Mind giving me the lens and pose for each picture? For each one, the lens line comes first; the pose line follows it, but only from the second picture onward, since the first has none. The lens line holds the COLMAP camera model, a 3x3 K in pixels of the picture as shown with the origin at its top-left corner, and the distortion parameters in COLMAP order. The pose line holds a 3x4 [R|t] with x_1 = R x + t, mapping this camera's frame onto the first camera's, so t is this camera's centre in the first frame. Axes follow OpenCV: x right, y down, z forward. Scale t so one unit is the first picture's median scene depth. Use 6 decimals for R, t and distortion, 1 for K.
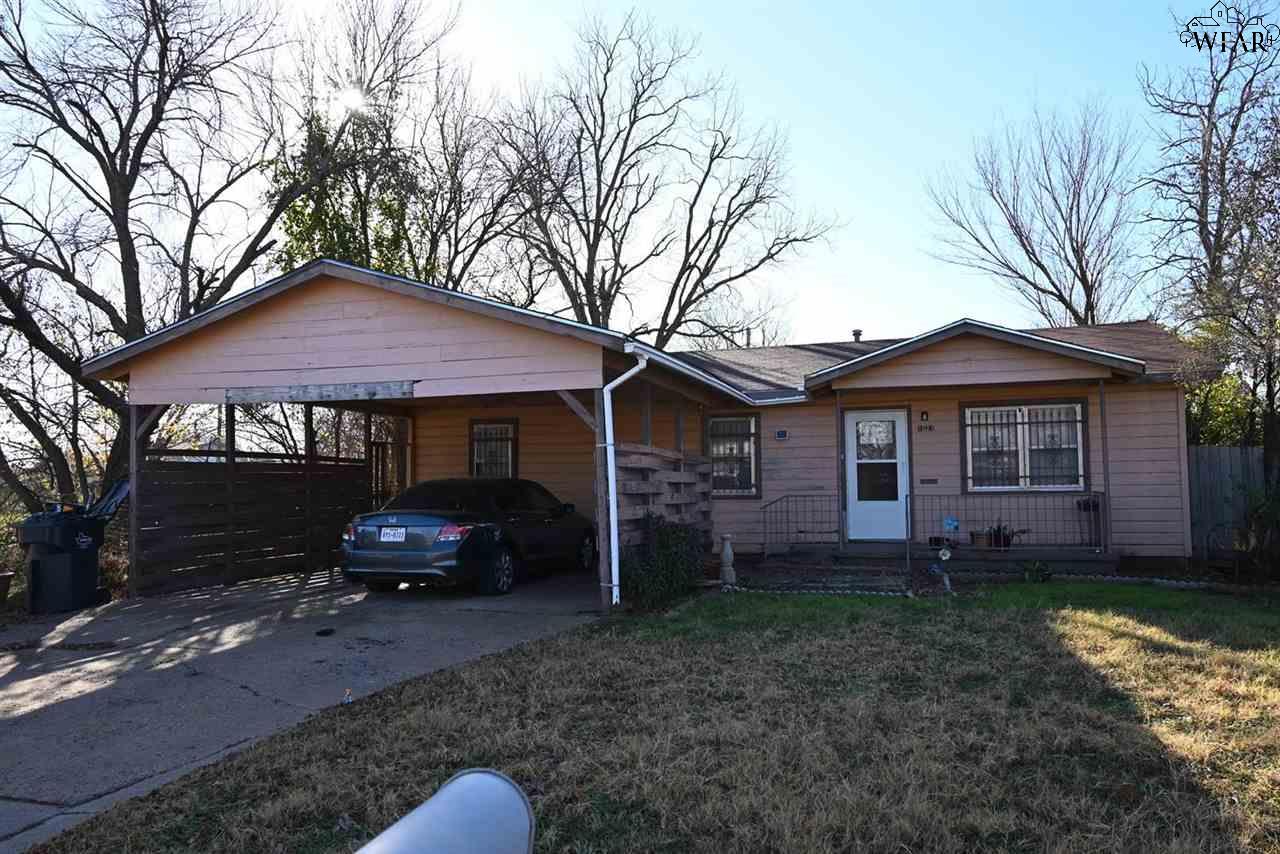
lens RADIAL K [[892.8, 0, 640.0], [0, 892.8, 427.0], [0, 0, 1]] dist [0.008591, 0.000162]
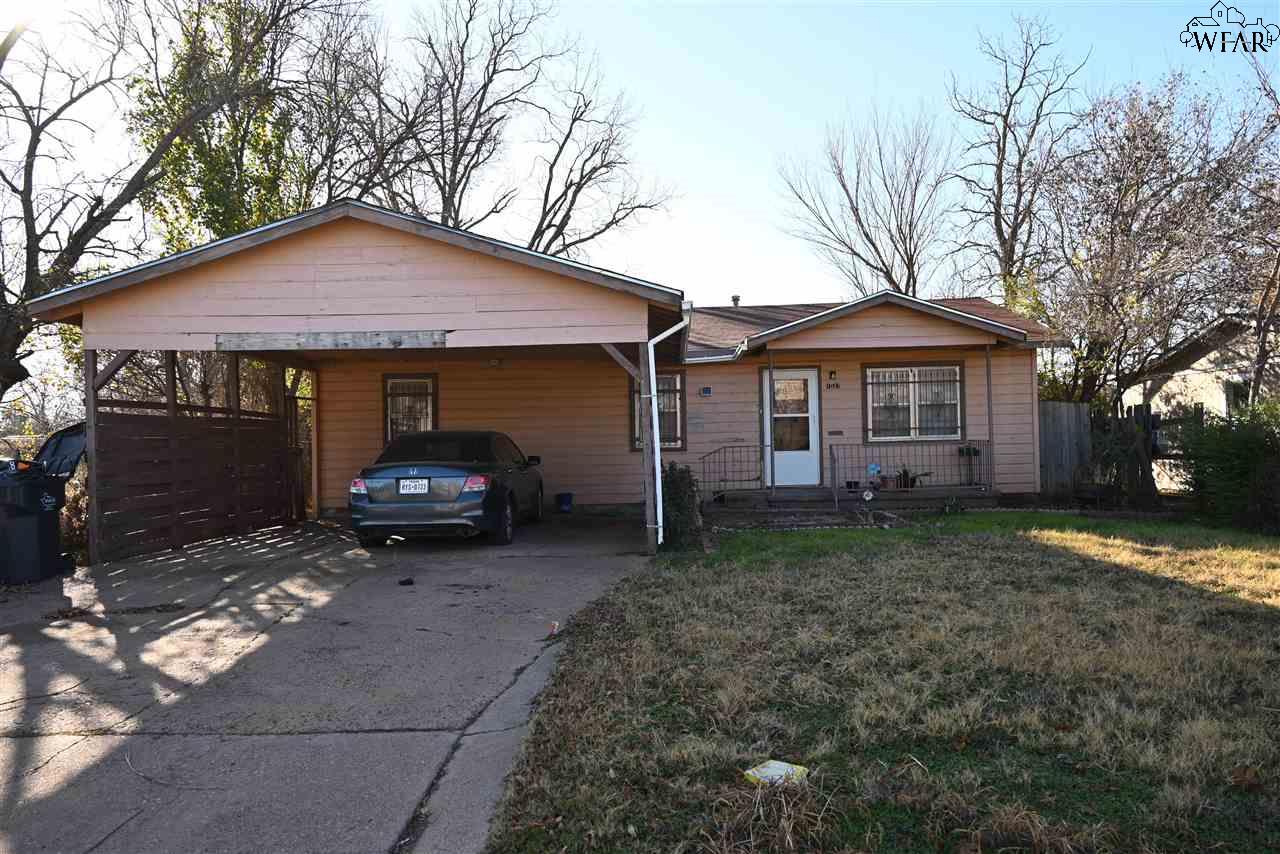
lens RADIAL K [[892.8, 0, 640.0], [0, 892.8, 427.0], [0, 0, 1]] dist [0.008591, 0.000162]
pose [[0.959348, -0.004092, 0.282196, -0.234078], [-0.007592, 0.999159, 0.040299, 0.009688], [-0.282123, -0.040803, 0.958510, -0.011237]]
